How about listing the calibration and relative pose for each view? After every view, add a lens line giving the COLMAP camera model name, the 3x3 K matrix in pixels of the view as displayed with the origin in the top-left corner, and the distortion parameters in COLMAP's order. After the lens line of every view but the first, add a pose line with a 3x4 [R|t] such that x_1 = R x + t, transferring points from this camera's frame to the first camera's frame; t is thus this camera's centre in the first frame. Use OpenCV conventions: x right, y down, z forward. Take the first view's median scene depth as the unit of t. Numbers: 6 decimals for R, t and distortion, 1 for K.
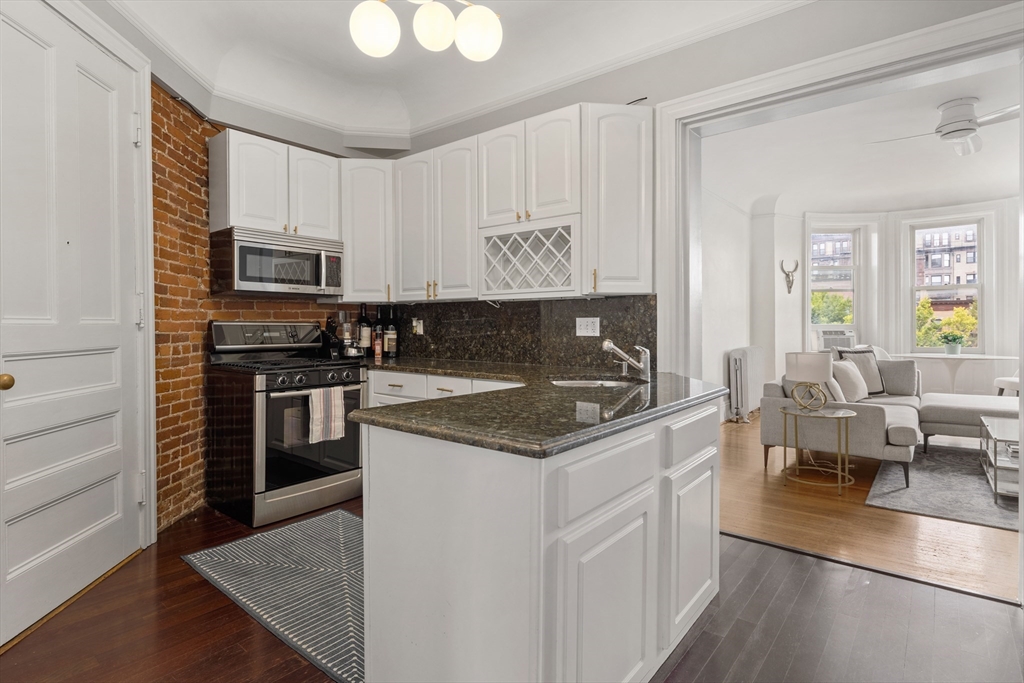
lens RADIAL K [[506.9, 0, 516.6], [0, 506.9, 328.6], [0, 0, 1]] dist [0.001355, -0.001629]
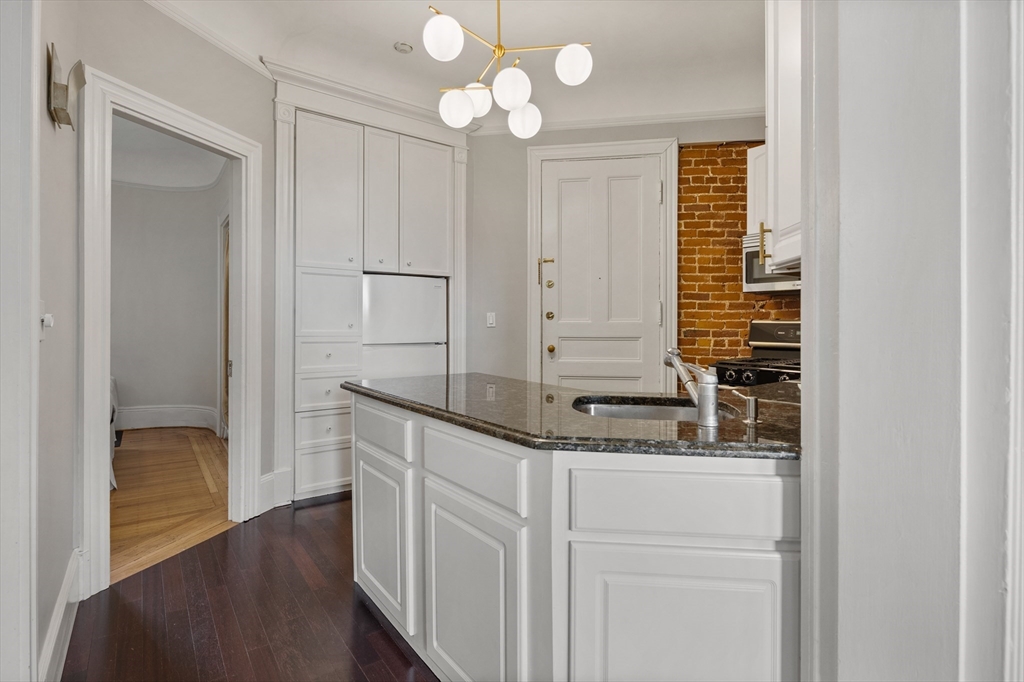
lens RADIAL K [[506.9, 0, 516.6], [0, 506.9, 328.1], [0, 0, 1]] dist [0.001355, -0.001629]
pose [[-0.237843, 0.007260, -0.971276, 0.617717], [-0.008951, 0.999913, 0.009666, -0.002517], [0.971262, 0.010992, -0.237757, 0.729612]]
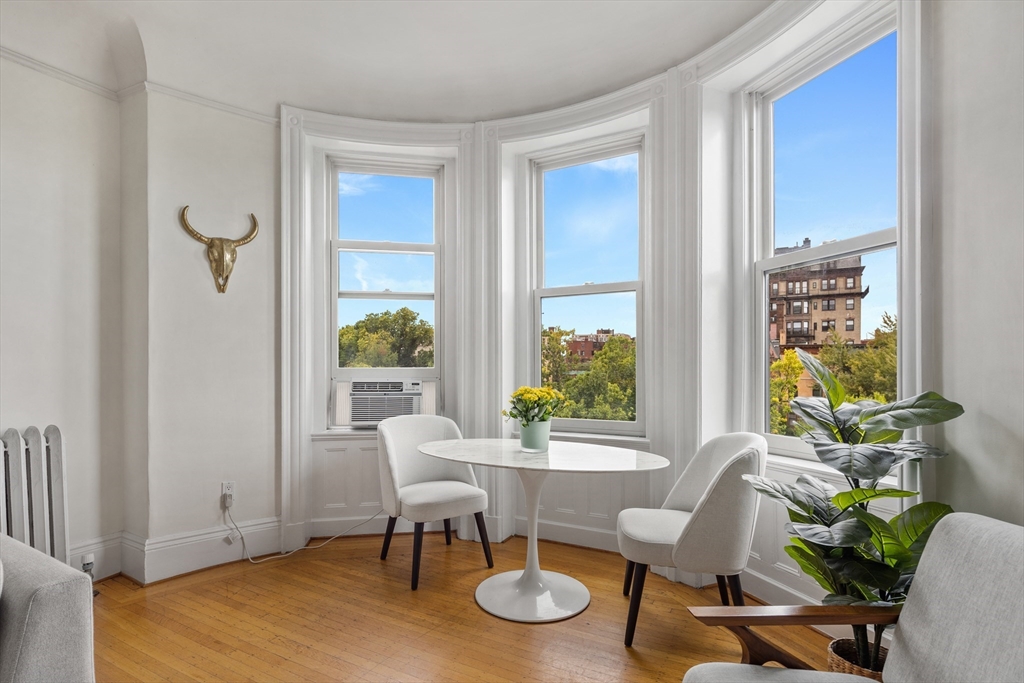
lens RADIAL K [[518.0, 0, 508.0], [0, 518.0, 364.2], [0, 0, 1]] dist [0.009790, -0.008947]
pose [[0.984979, 0.008039, 0.172488, 1.619281], [-0.006414, 0.999930, -0.009979, -0.019407], [-0.172556, 0.008723, 0.984961, 1.275937]]
